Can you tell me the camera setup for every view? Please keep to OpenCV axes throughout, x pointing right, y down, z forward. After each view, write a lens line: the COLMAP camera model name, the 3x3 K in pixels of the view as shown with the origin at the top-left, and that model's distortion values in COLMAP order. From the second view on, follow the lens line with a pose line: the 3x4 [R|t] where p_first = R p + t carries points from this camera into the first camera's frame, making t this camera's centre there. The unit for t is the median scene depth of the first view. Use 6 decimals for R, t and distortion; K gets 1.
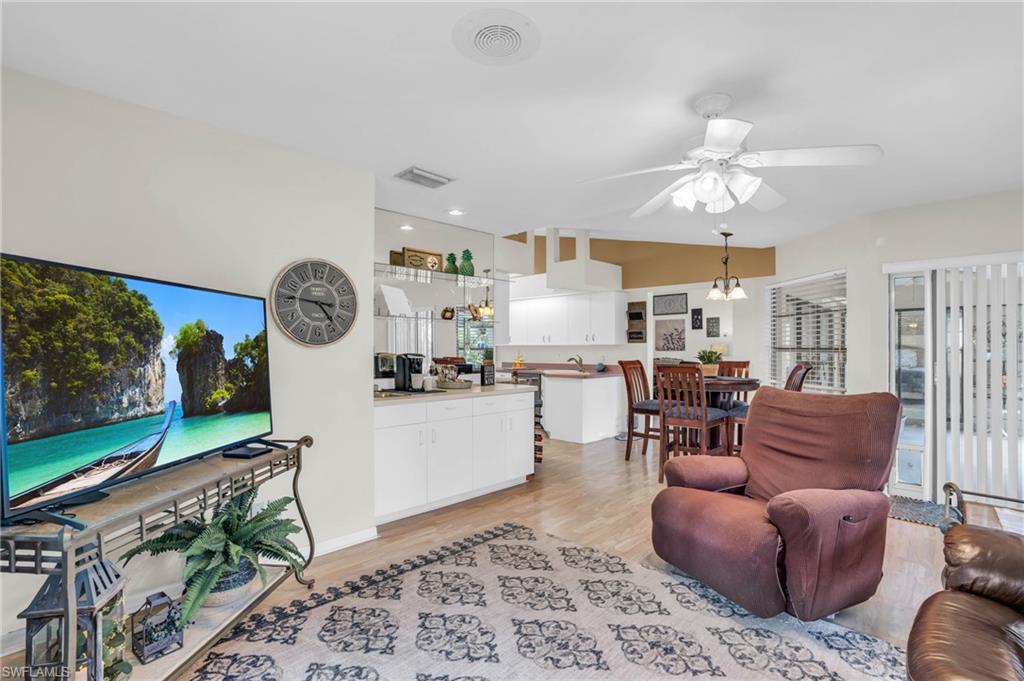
lens RADIAL K [[478.8, 0, 512.0], [0, 478.8, 340.5], [0, 0, 1]] dist [-0.044901, 0.015795]
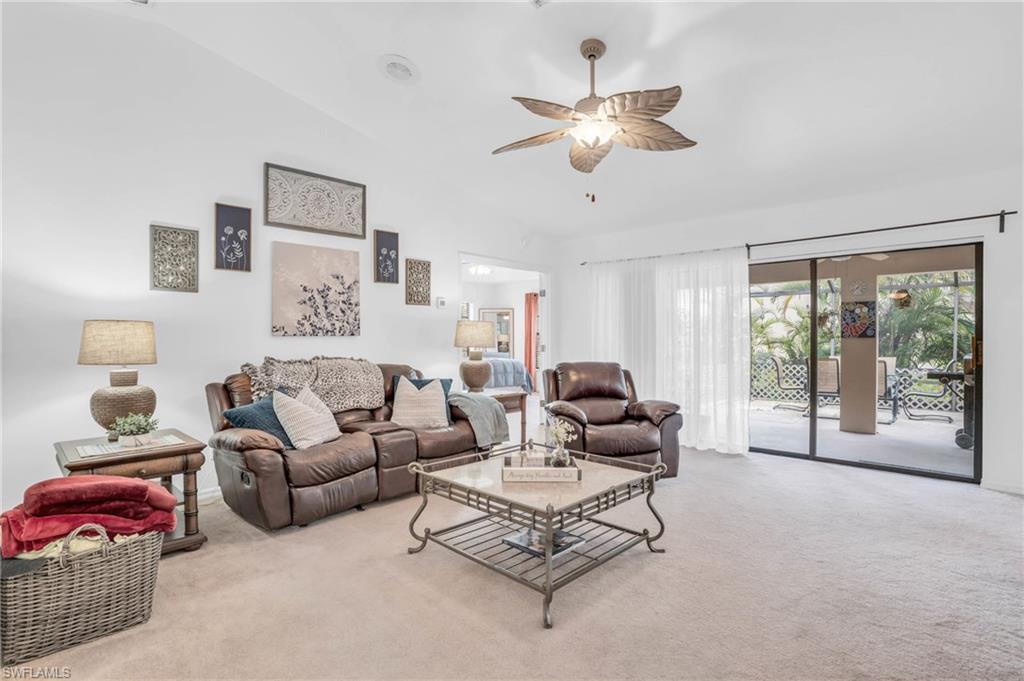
lens RADIAL K [[478.8, 0, 512.0], [0, 478.8, 340.5], [0, 0, 1]] dist [-0.044901, 0.015795]
pose [[0.014275, -0.008782, 0.999860, -0.012513], [-0.013775, 0.999865, 0.008979, 0.020427], [-0.999803, -0.013902, 0.014152, 0.908970]]
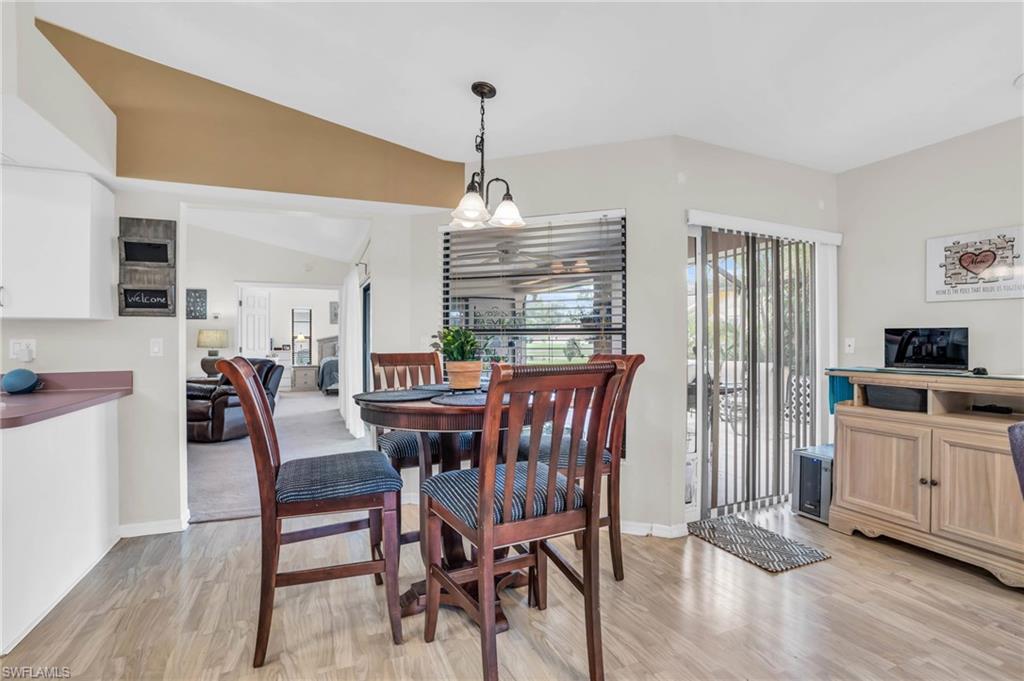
lens RADIAL K [[478.8, 0, 512.0], [0, 478.8, 340.5], [0, 0, 1]] dist [-0.044901, 0.015795]
pose [[0.413444, -0.002640, 0.910526, 0.011791], [-0.012489, 0.999885, 0.008570, 0.011439], [-0.910444, -0.014915, 0.413363, 0.332184]]
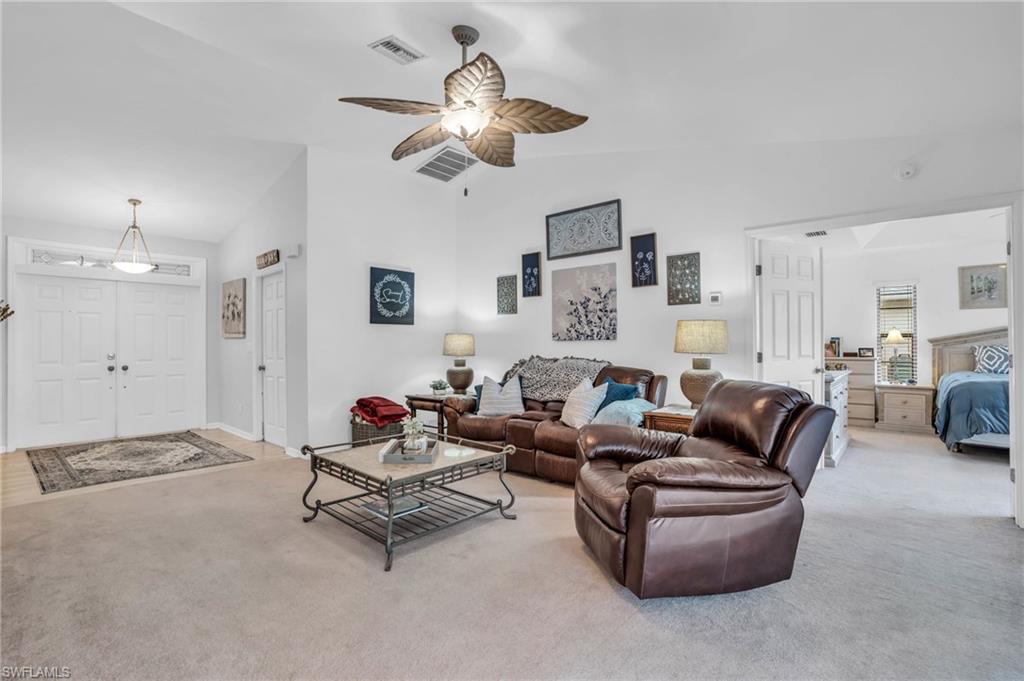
lens RADIAL K [[478.8, 0, 512.0], [0, 478.8, 340.5], [0, 0, 1]] dist [-0.044901, 0.015795]
pose [[0.999318, -0.004697, 0.036624, 0.269519], [0.004307, 0.999933, 0.010721, 0.017577], [-0.036672, -0.010556, 0.999272, 0.617777]]
